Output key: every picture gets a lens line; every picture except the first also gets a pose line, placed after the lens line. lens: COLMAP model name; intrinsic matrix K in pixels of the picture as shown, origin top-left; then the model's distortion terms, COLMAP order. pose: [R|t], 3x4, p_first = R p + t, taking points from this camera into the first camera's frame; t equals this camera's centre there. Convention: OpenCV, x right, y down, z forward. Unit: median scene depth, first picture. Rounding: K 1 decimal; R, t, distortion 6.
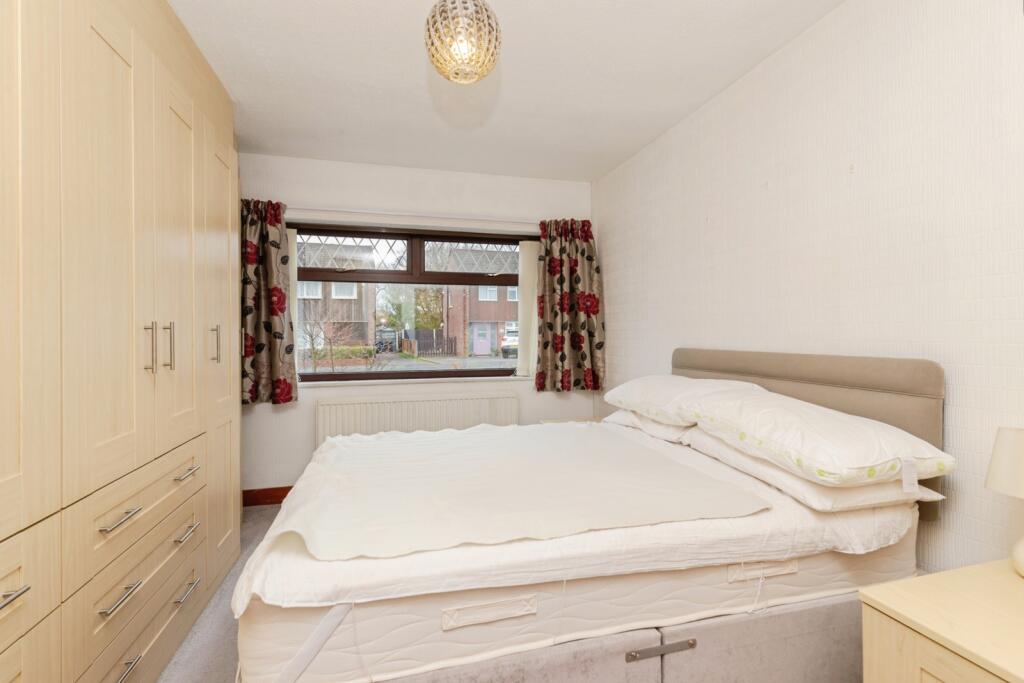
lens RADIAL K [[462.9, 0, 511.3], [0, 462.9, 335.9], [0, 0, 1]] dist [0.013027, -0.000626]
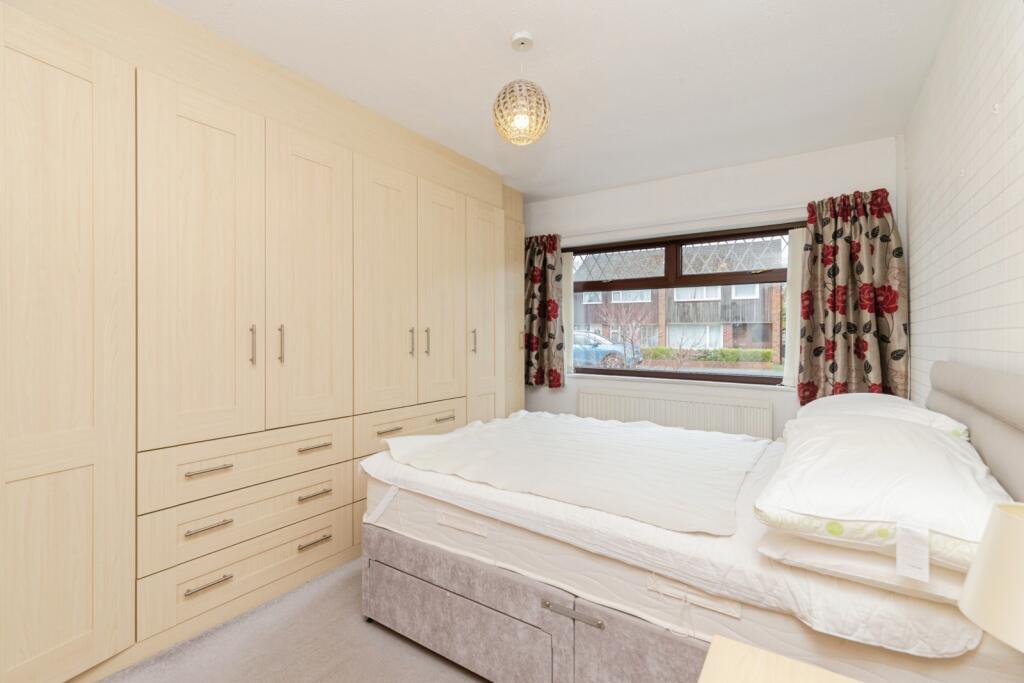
lens RADIAL K [[462.9, 0, 512.1], [0, 462.9, 338.0], [0, 0, 1]] dist [0.013027, -0.000626]
pose [[0.660455, 0.014517, -0.750725, 0.376966], [-0.013040, 0.999884, 0.007863, -0.003798], [0.750753, 0.004596, 0.660568, 0.046060]]
